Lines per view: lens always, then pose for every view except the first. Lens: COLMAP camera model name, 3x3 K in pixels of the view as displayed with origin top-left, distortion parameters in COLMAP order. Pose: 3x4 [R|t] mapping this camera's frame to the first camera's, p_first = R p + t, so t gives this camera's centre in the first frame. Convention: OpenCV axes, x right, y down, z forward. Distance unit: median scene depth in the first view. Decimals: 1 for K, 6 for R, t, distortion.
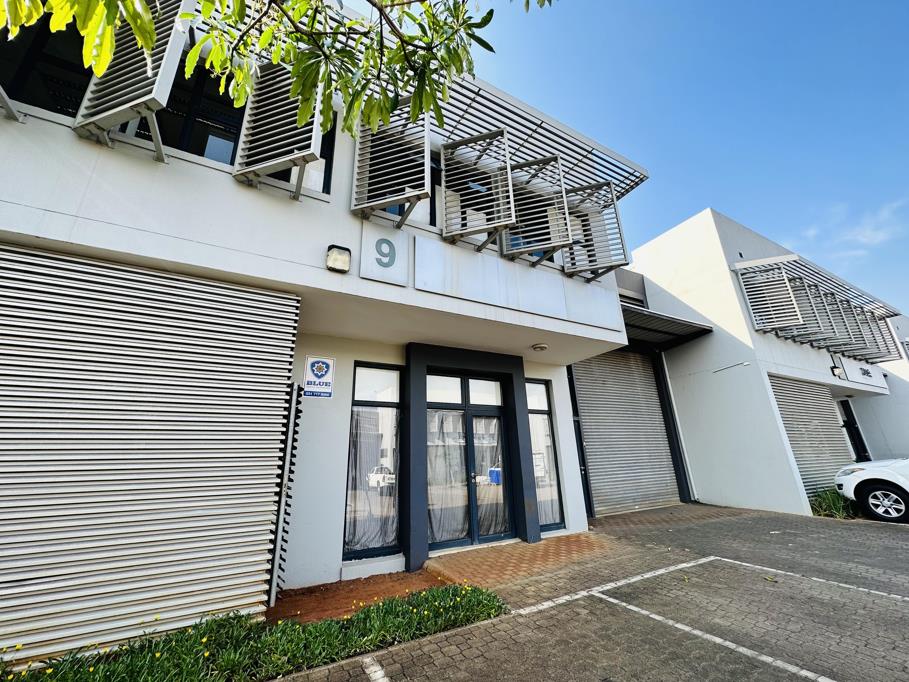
lens RADIAL K [[363.2, 0, 454.5], [0, 363.2, 341.0], [0, 0, 1]] dist [-0.001665, 0.000243]
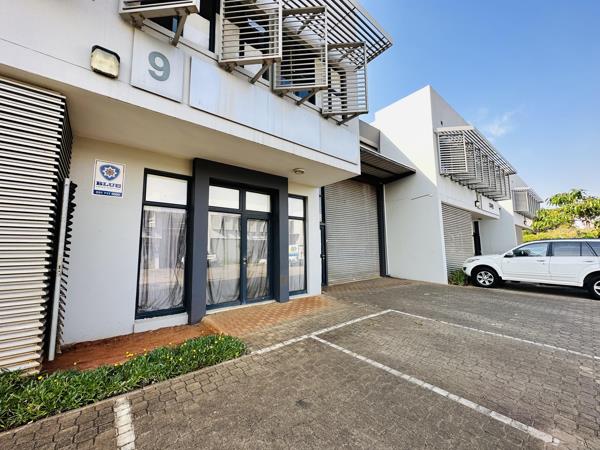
lens RADIAL K [[239.7, 0, 300.0], [0, 239.7, 225.0], [0, 0, 1]] dist [-0.001665, 0.000243]
pose [[0.981798, 0.041867, 0.185254, 0.090738], [-0.080667, 0.974973, 0.207173, 0.031249], [-0.171944, -0.218346, 0.960604, 0.107703]]
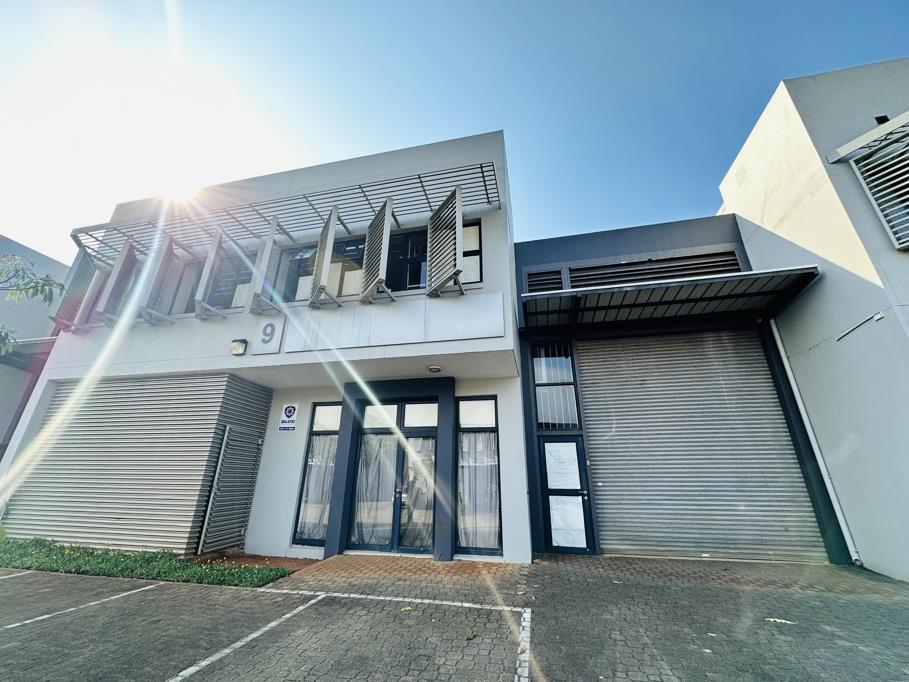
lens RADIAL K [[363.2, 0, 454.5], [0, 363.2, 341.0], [0, 0, 1]] dist [-0.001665, 0.000243]
pose [[0.751915, -0.205093, -0.626547, 1.069633], [0.177979, 0.978241, -0.106625, 0.068845], [0.634781, -0.031339, 0.772056, 0.268973]]
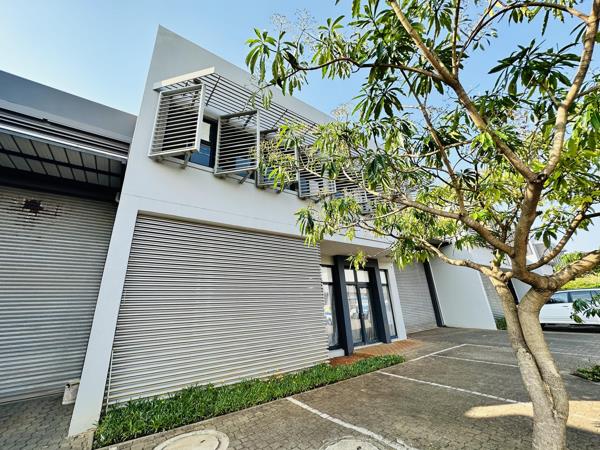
lens RADIAL K [[239.7, 0, 300.0], [0, 239.7, 225.0], [0, 0, 1]] dist [-0.001665, 0.000243]
pose [[0.993139, 0.018609, 0.115450, -0.552074], [-0.016025, 0.999601, -0.023269, -0.150264], [-0.115837, 0.021260, 0.993041, -0.464548]]
